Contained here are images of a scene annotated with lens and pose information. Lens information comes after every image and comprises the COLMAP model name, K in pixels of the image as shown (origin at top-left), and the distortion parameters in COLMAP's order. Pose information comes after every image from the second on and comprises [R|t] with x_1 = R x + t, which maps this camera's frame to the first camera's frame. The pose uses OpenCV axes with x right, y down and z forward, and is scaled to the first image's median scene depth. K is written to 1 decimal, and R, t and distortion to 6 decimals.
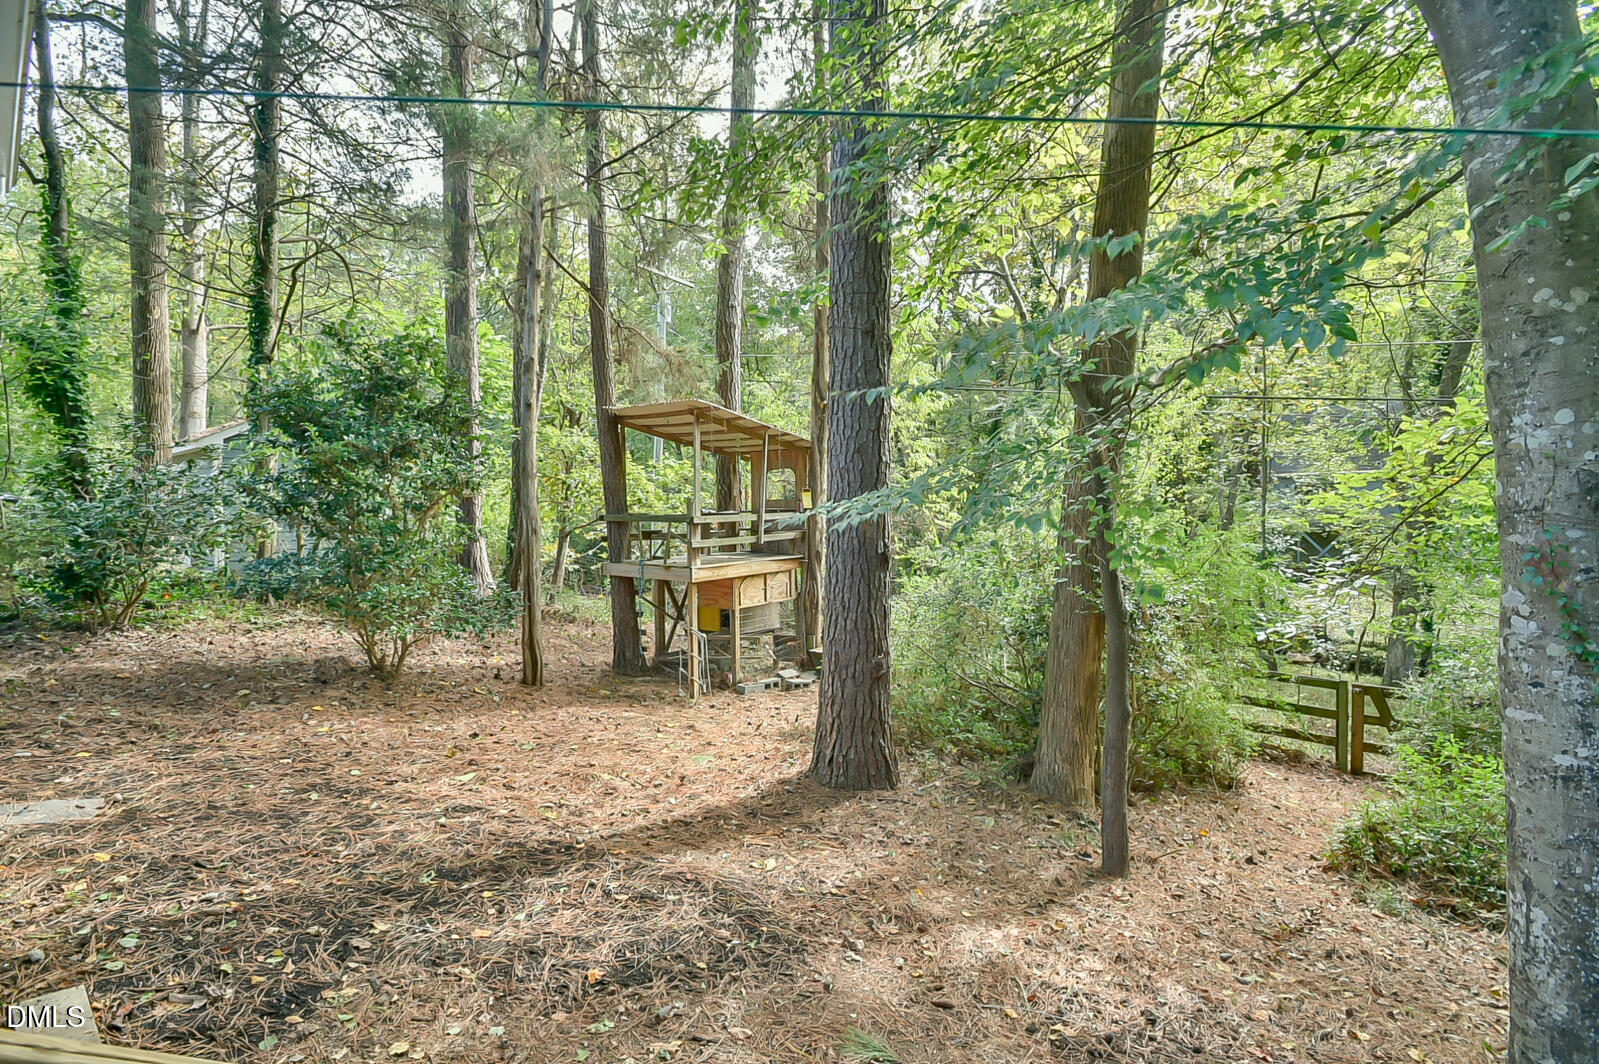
lens RADIAL K [[780.3, 0, 794.8], [0, 780.3, 533.4], [0, 0, 1]] dist [0.004903, 0.000039]
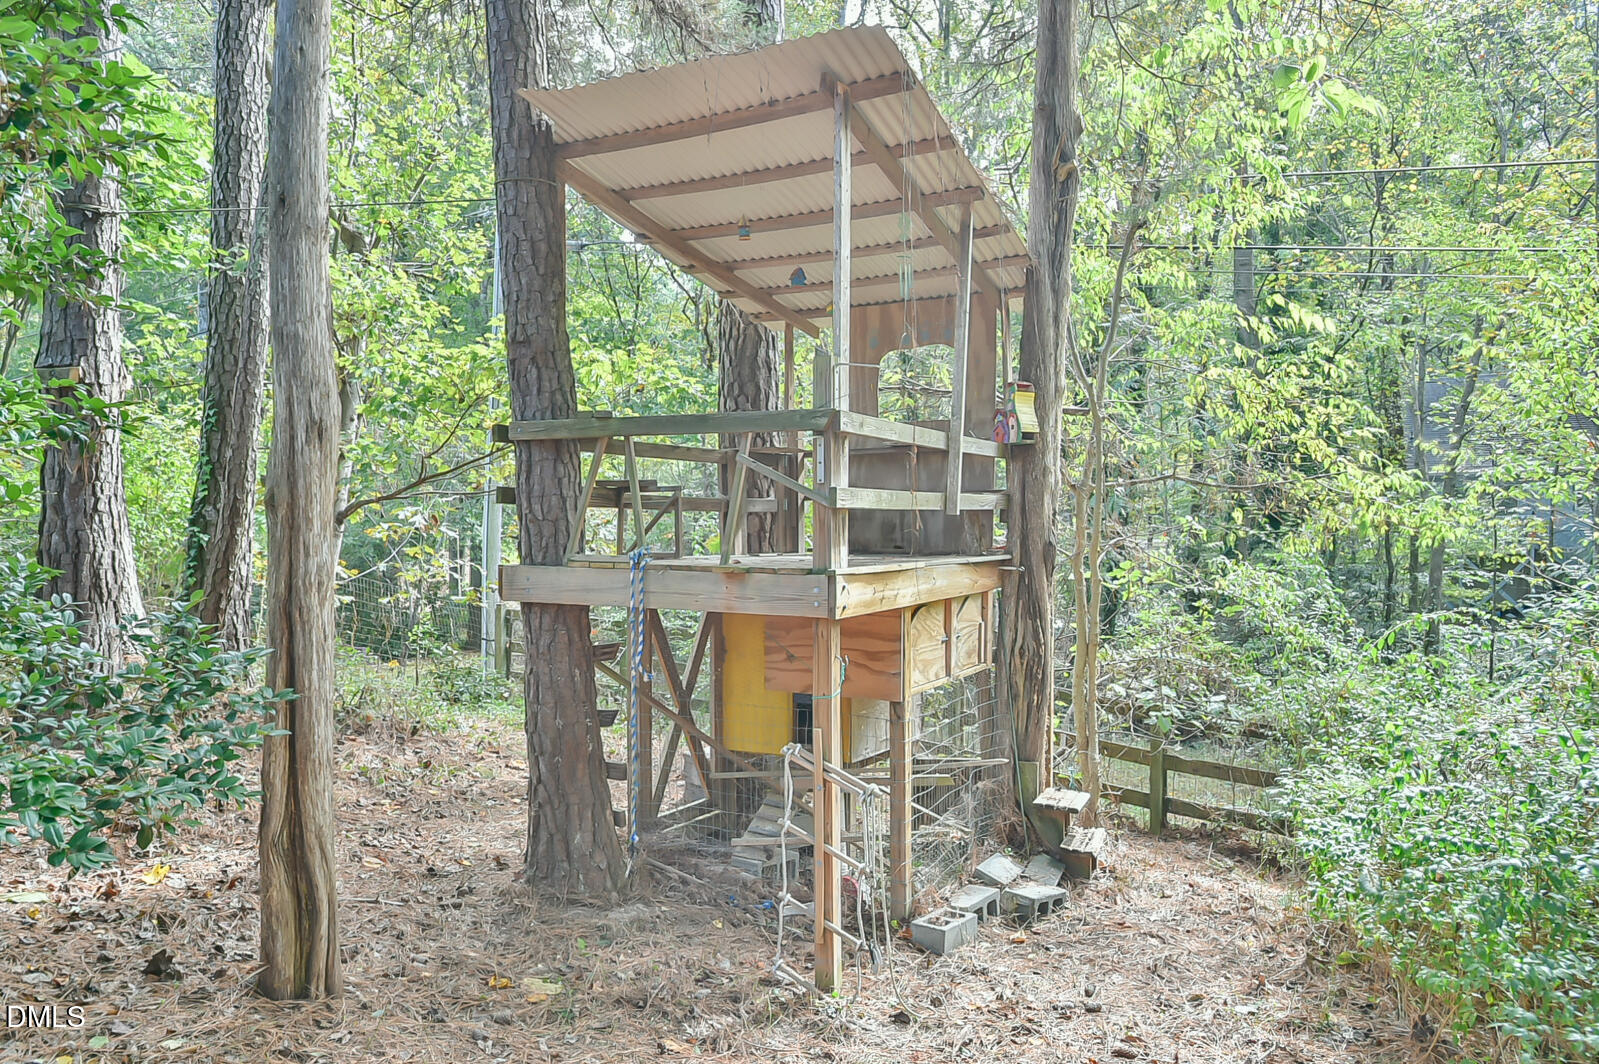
lens RADIAL K [[1128.8, 0, 805.6], [0, 1128.8, 528.4], [0, 0, 1]] dist [-0.011530, -0.000947]
pose [[0.987482, 0.010882, 0.157357, -0.191561], [-0.004917, 0.999256, -0.038249, 0.039464], [-0.157657, 0.036996, 0.986801, 0.495874]]
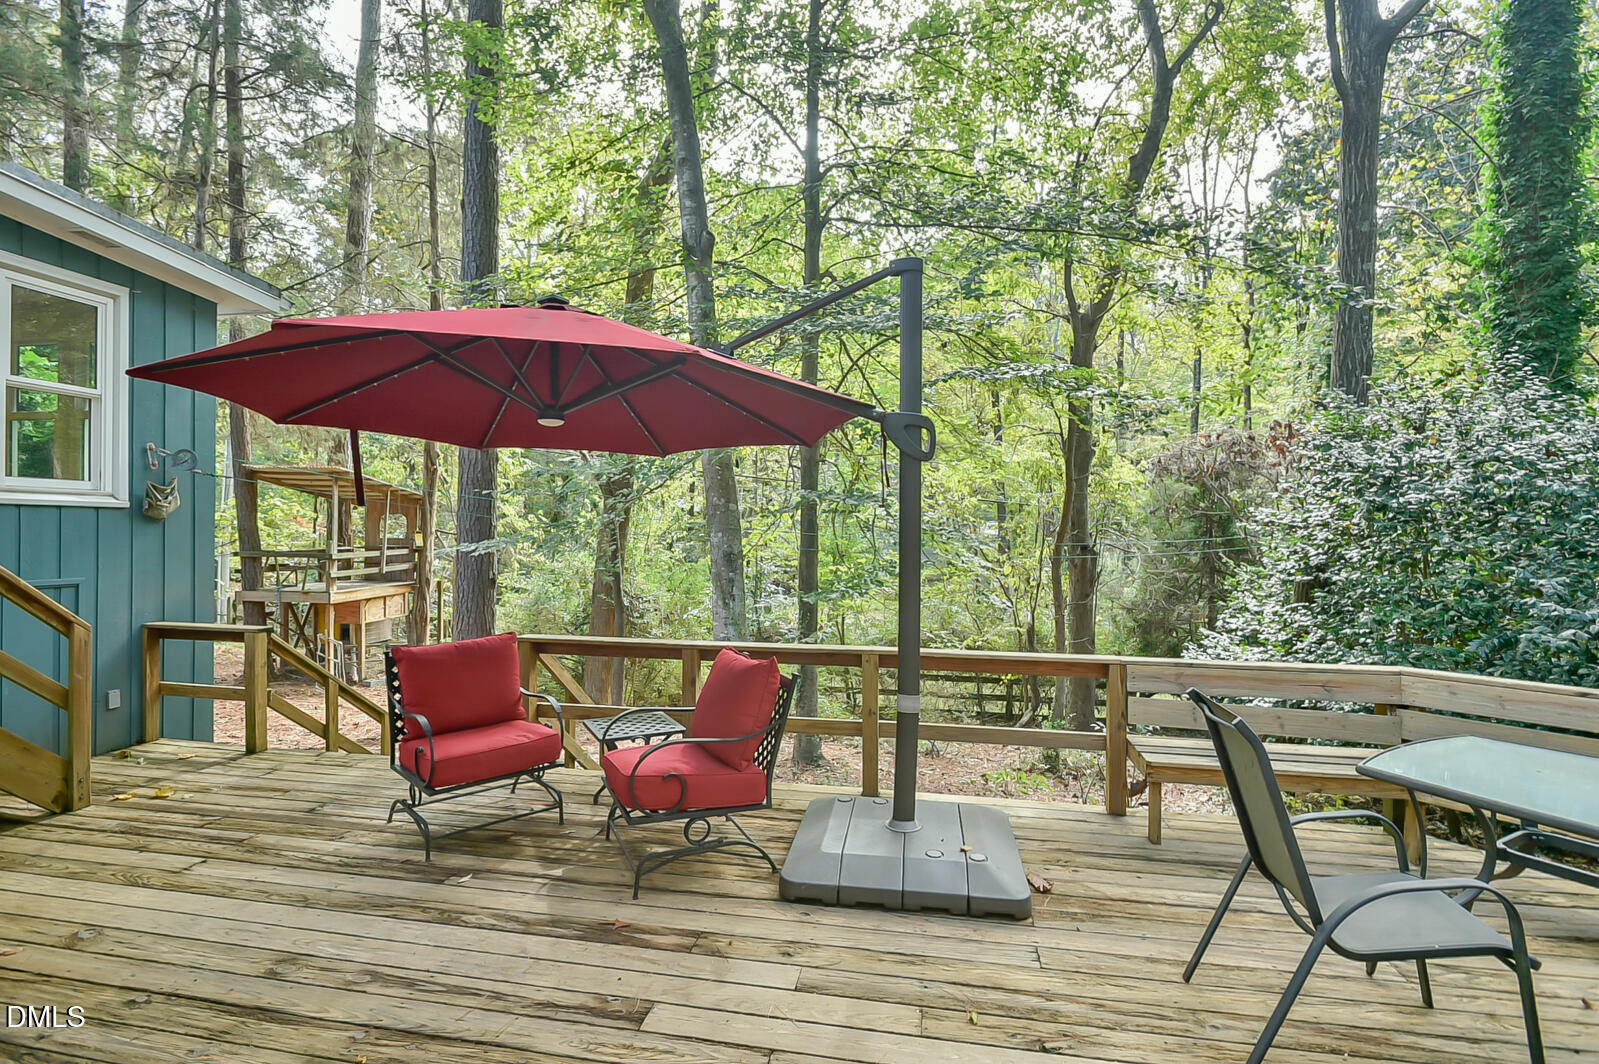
lens RADIAL K [[780.3, 0, 793.2], [0, 780.3, 532.4], [0, 0, 1]] dist [0.004903, 0.000039]
pose [[0.865146, 0.013522, 0.501337, -0.105875], [0.003253, 0.999464, -0.032571, -0.010582], [-0.501509, 0.029810, 0.864639, -0.489171]]
